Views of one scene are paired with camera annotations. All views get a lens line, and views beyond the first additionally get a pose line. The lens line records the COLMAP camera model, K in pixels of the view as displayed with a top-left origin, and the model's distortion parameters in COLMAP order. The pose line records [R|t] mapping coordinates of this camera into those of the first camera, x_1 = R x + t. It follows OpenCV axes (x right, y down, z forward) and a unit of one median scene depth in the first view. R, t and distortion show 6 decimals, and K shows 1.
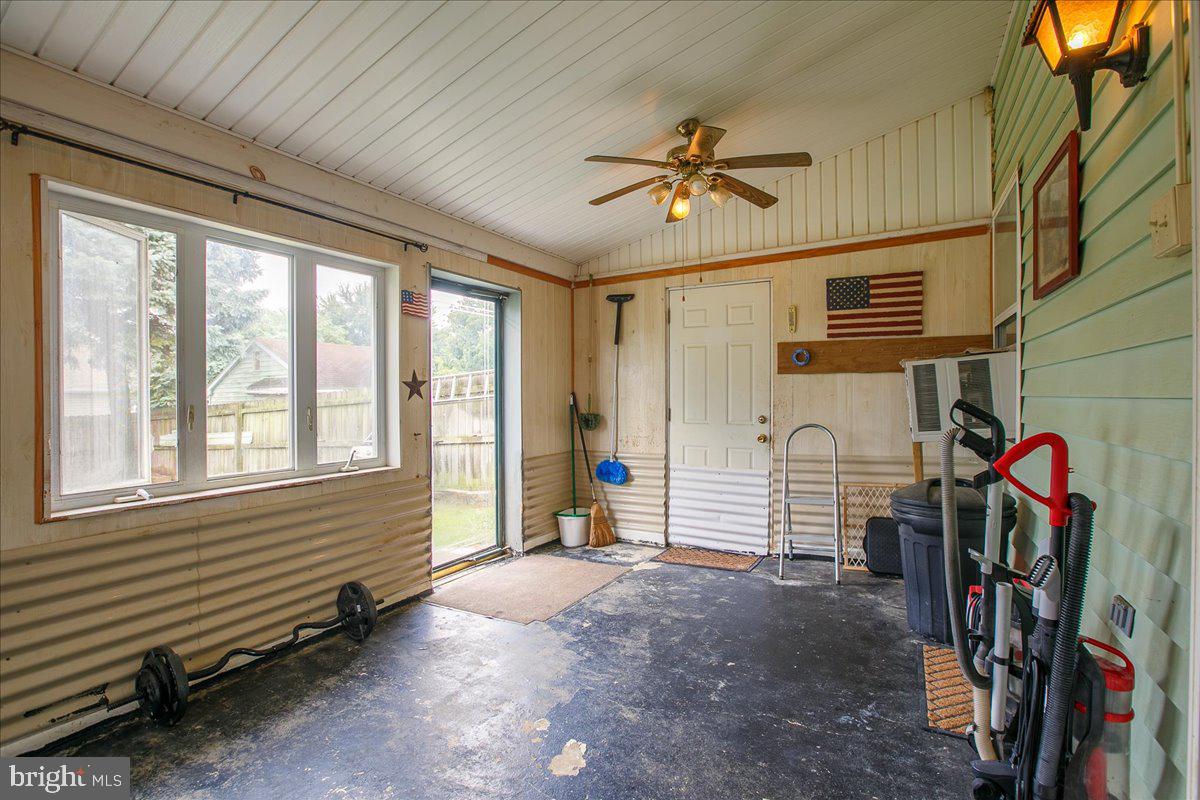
lens RADIAL K [[549.6, 0, 596.4], [0, 549.6, 398.7], [0, 0, 1]] dist [-0.060689, 0.021340]
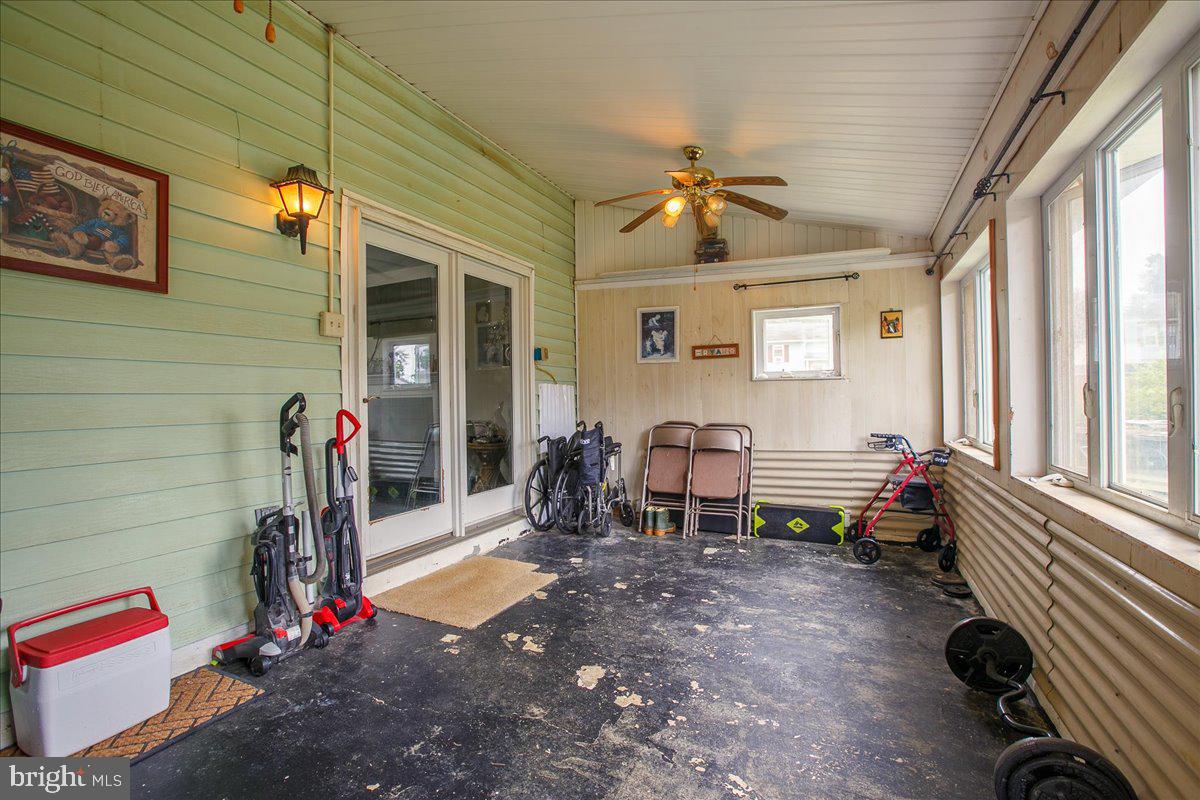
lens RADIAL K [[549.6, 0, 596.4], [0, 549.6, 398.7], [0, 0, 1]] dist [-0.060689, 0.021340]
pose [[-0.996264, 0.020225, -0.083960, 0.023929], [0.019507, 0.999766, 0.009358, 0.015028], [0.084130, 0.007685, -0.996425, 1.947697]]
